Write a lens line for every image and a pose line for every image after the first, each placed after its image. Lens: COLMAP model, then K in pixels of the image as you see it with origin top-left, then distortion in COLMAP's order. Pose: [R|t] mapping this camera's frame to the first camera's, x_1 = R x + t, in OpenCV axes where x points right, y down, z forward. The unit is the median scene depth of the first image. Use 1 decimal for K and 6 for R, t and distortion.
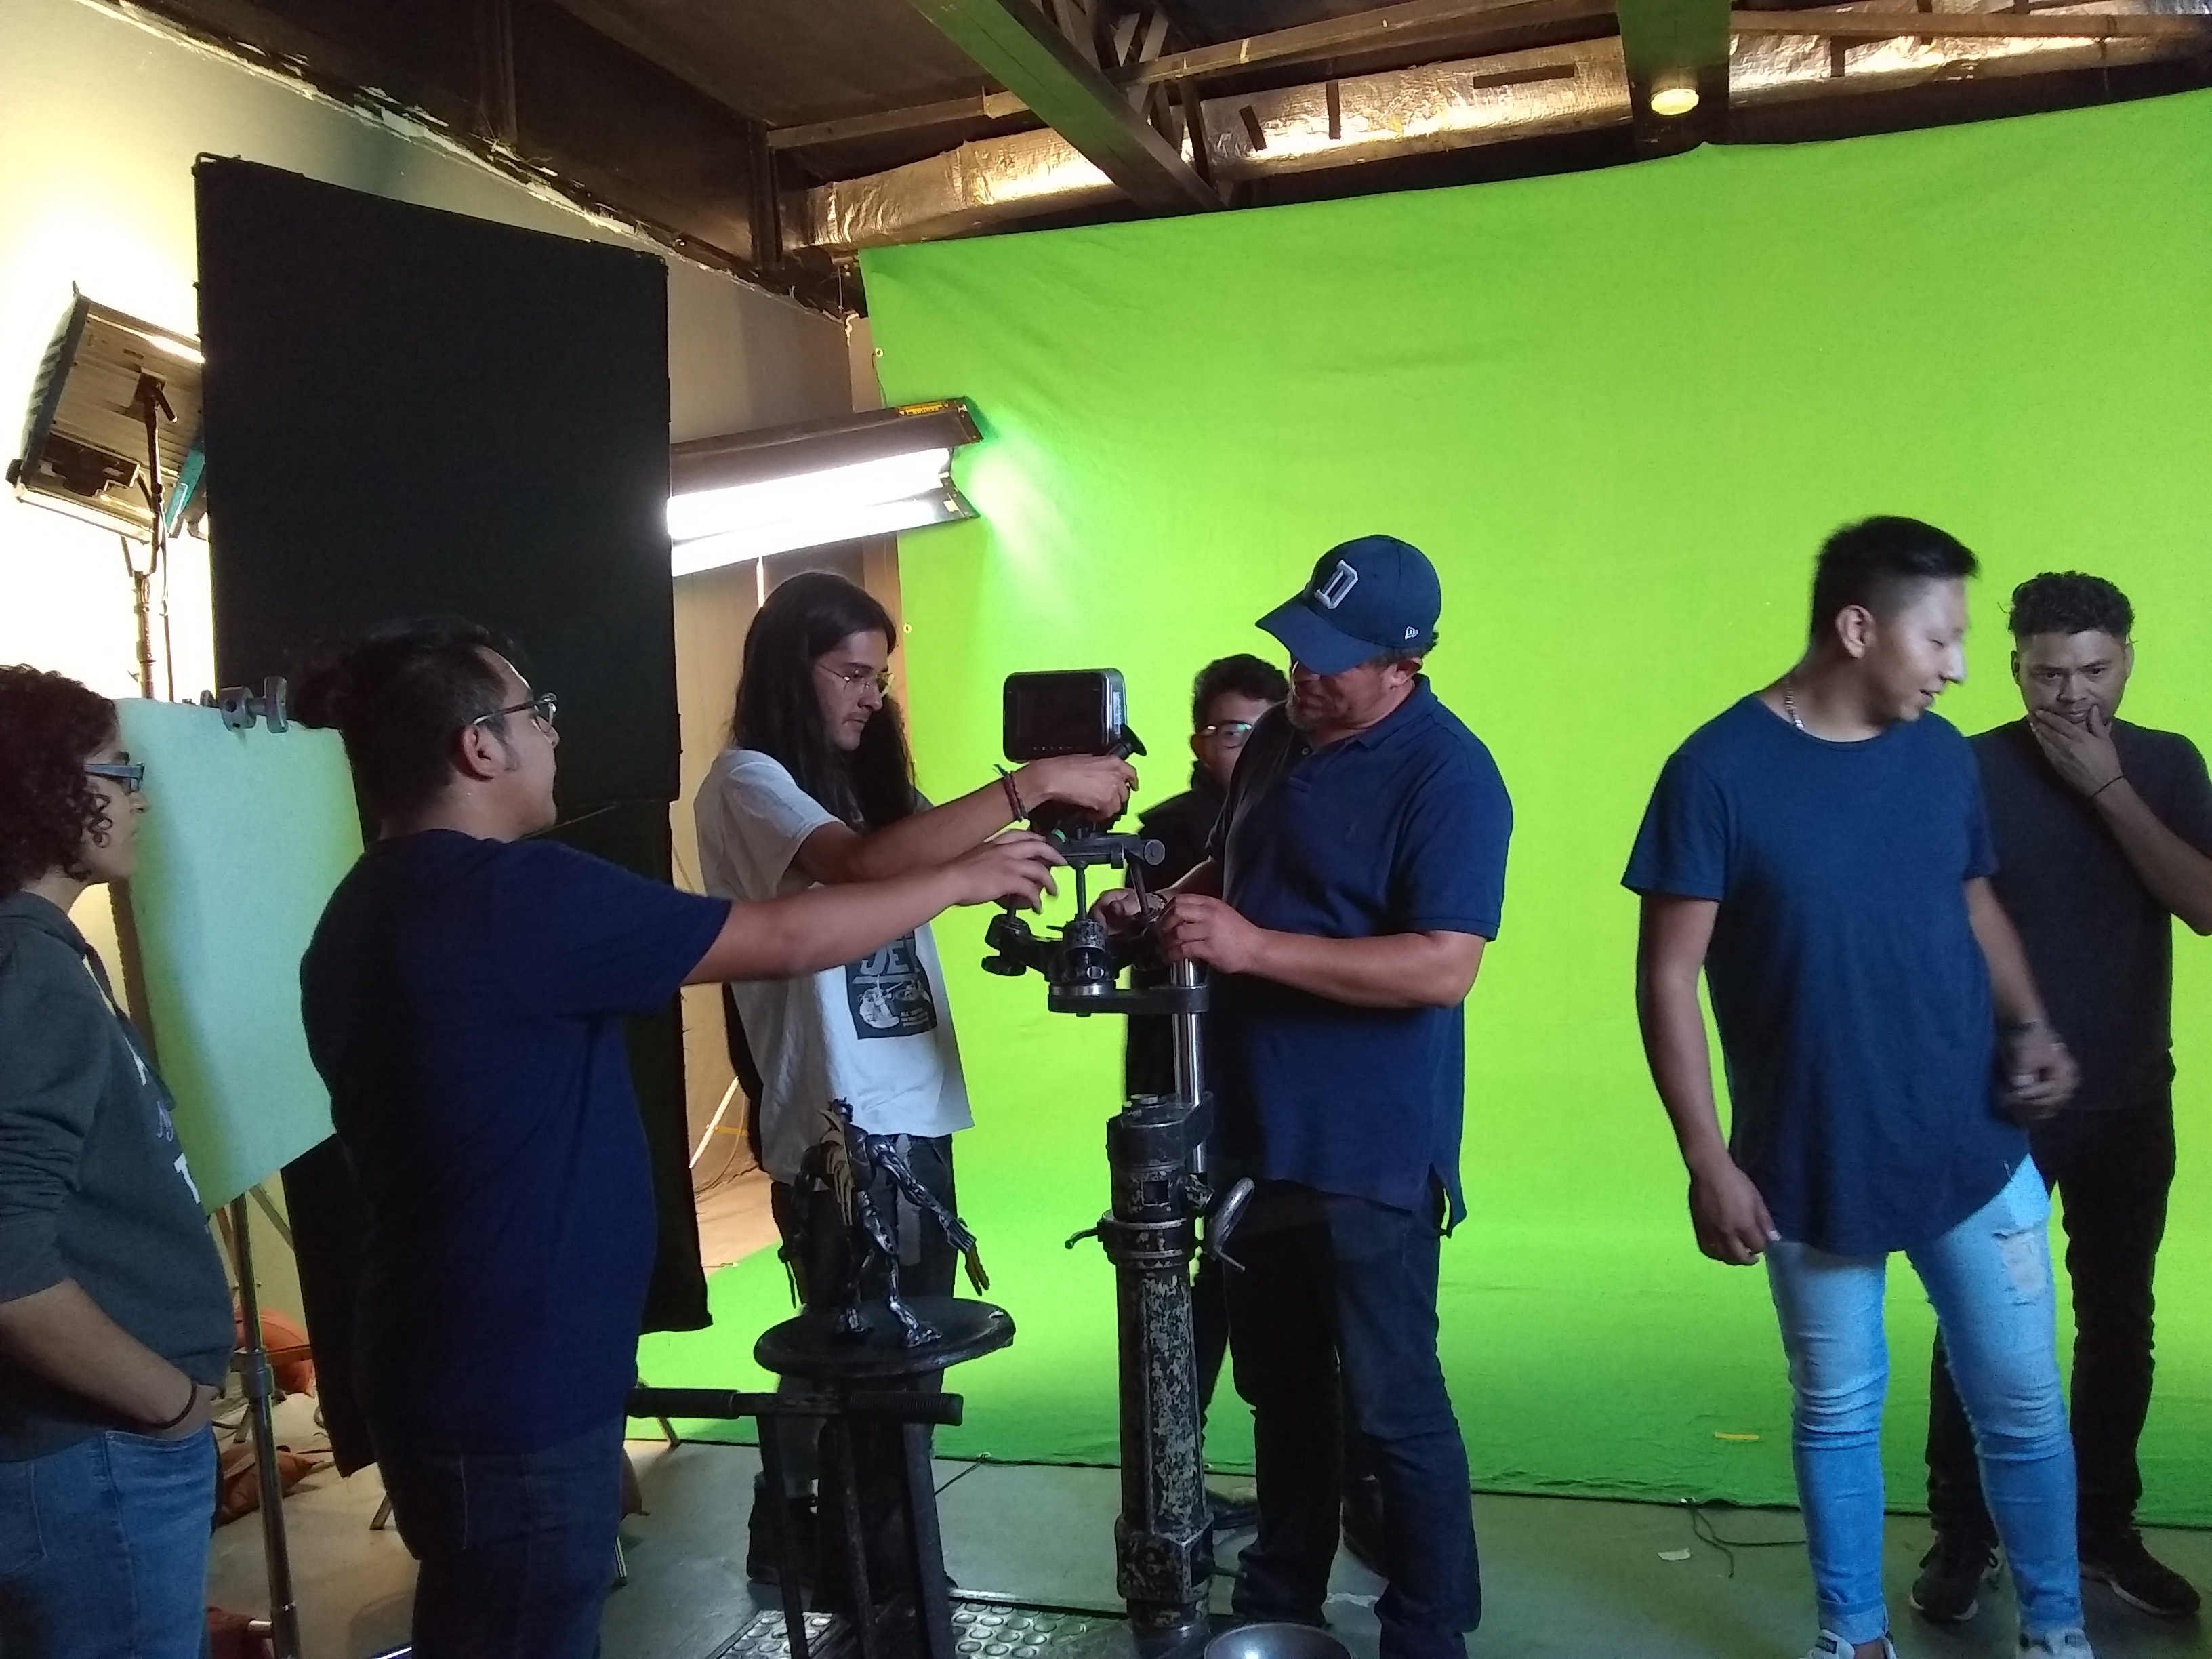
lens RADIAL K [[1921.1, 0, 1106.0], [0, 1921.1, 829.5], [0, 0, 1]] dist [0.001622, -0.126680]
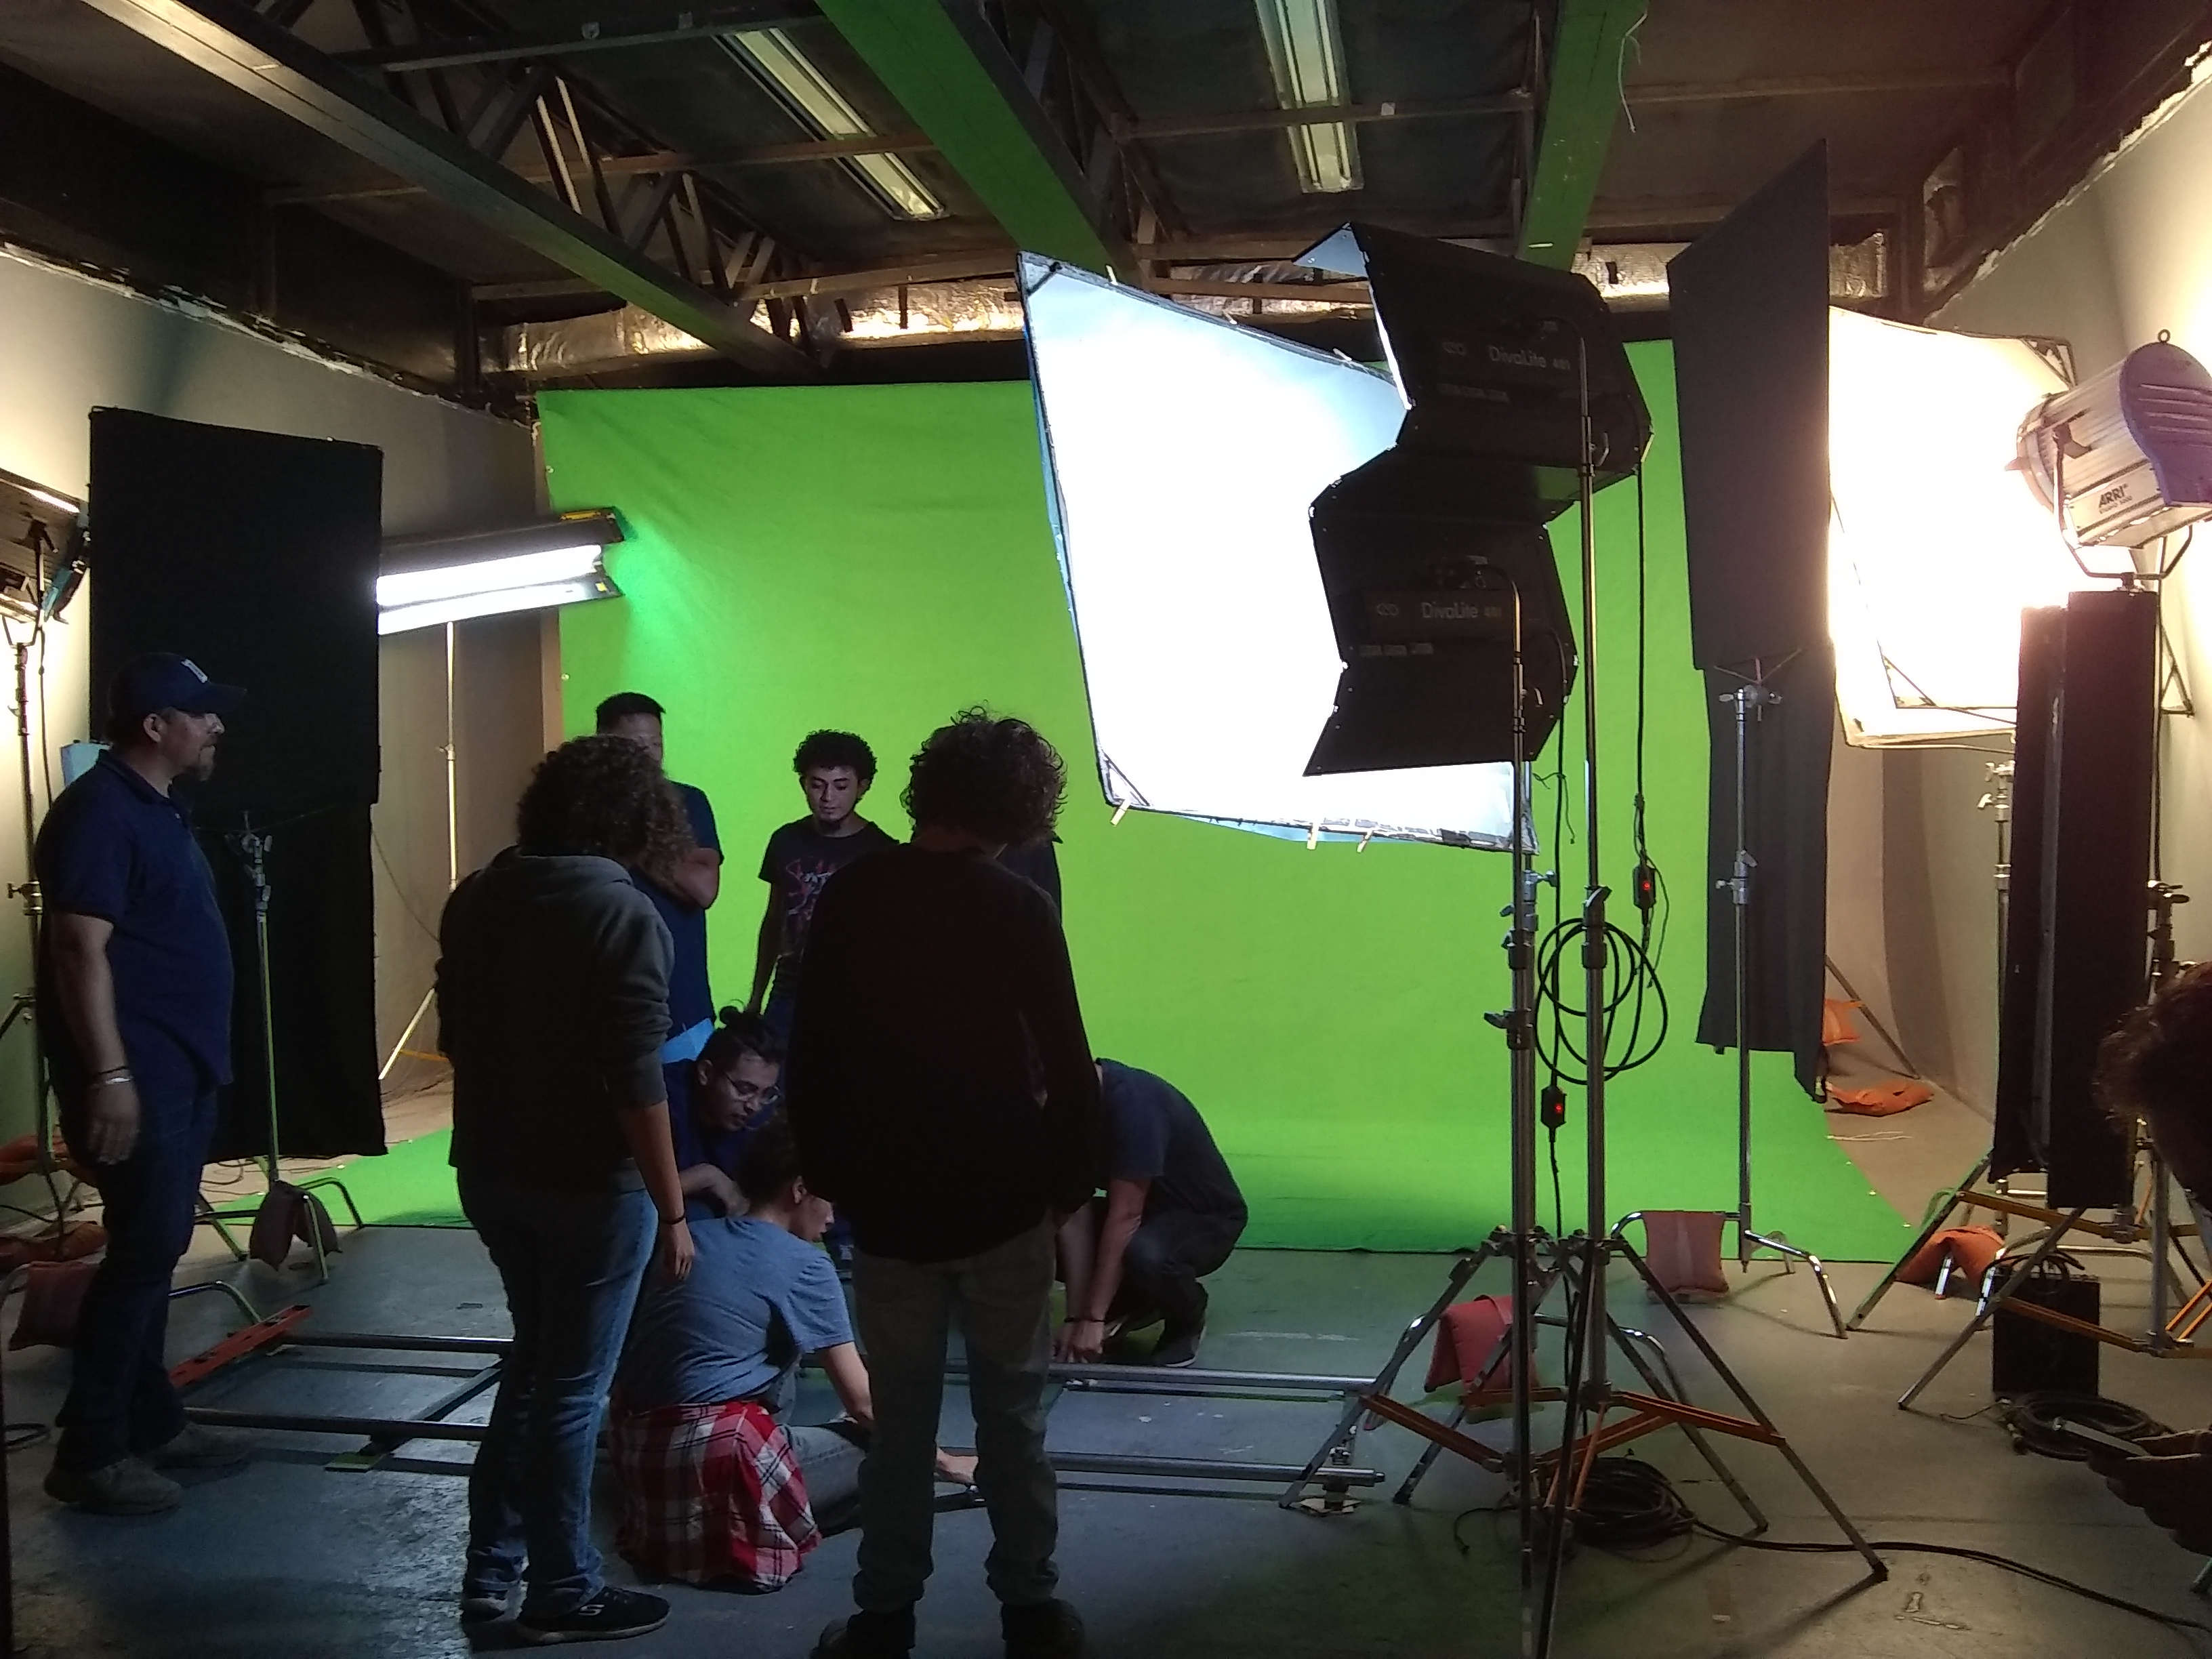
lens RADIAL K [[1921.1, 0, 1106.0], [0, 1921.1, 829.5], [0, 0, 1]] dist [0.001622, -0.126680]
pose [[0.989763, 0.033993, 0.138610, 0.088496], [-0.032890, 0.999407, -0.010241, 0.001013], [-0.138876, 0.005577, 0.990294, -0.370092]]
